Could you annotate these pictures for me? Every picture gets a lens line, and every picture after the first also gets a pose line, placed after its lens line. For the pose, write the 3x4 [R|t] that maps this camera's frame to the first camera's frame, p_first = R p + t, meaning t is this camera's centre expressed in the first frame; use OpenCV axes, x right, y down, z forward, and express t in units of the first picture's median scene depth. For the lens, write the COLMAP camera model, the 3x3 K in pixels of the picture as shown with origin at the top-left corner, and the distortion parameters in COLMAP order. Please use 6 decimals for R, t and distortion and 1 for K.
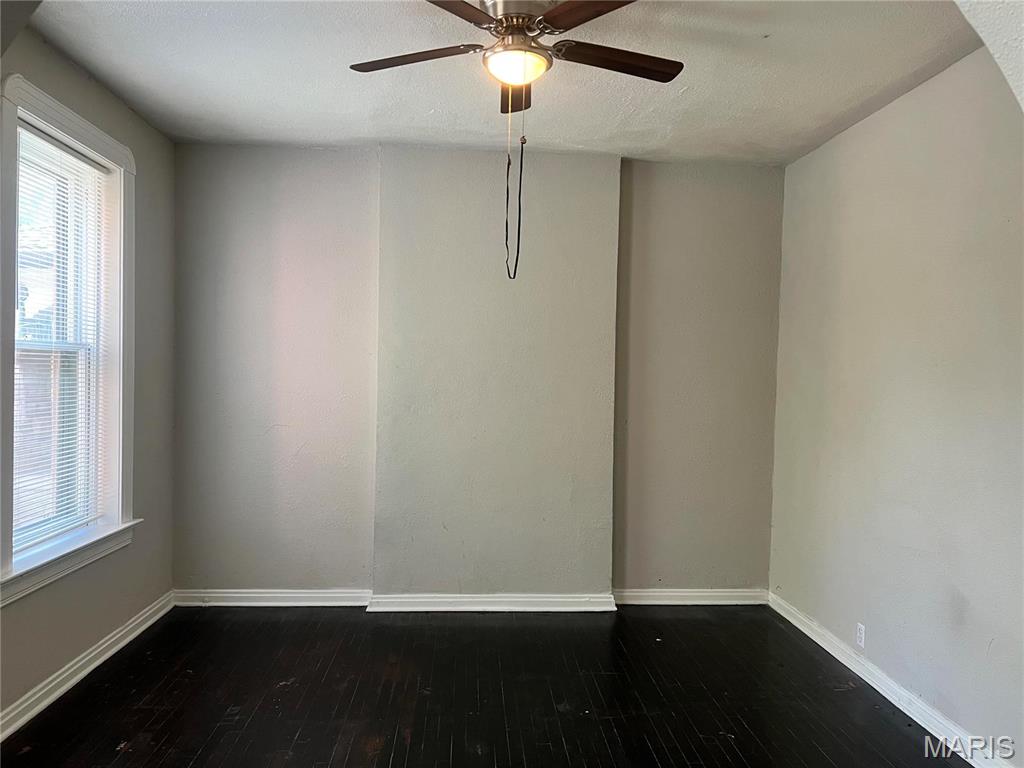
lens RADIAL K [[785.4, 0, 512.0], [0, 785.4, 384.0], [0, 0, 1]] dist [0.056317, -0.086264]
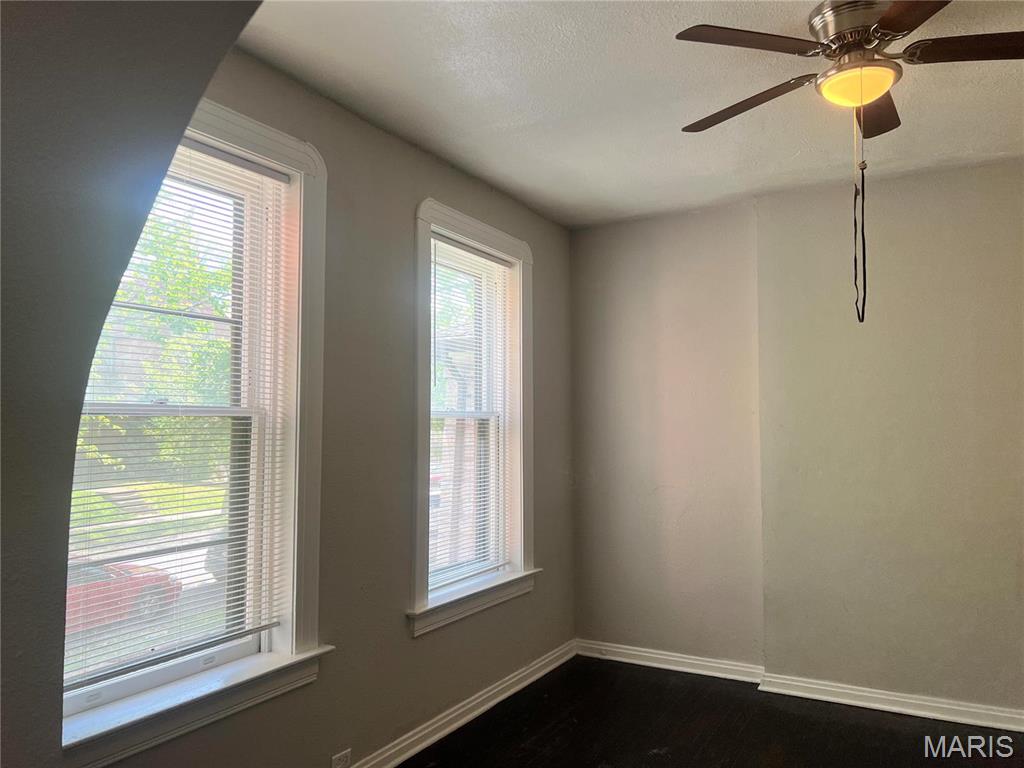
lens RADIAL K [[781.1, 0, 512.0], [0, 781.1, 384.0], [0, 0, 1]] dist [0.094773, -0.122203]
pose [[0.839113, -0.053798, -0.541290, 0.111103], [0.011164, 0.996591, -0.081744, 0.002762], [0.543843, 0.062550, 0.836853, 0.043791]]
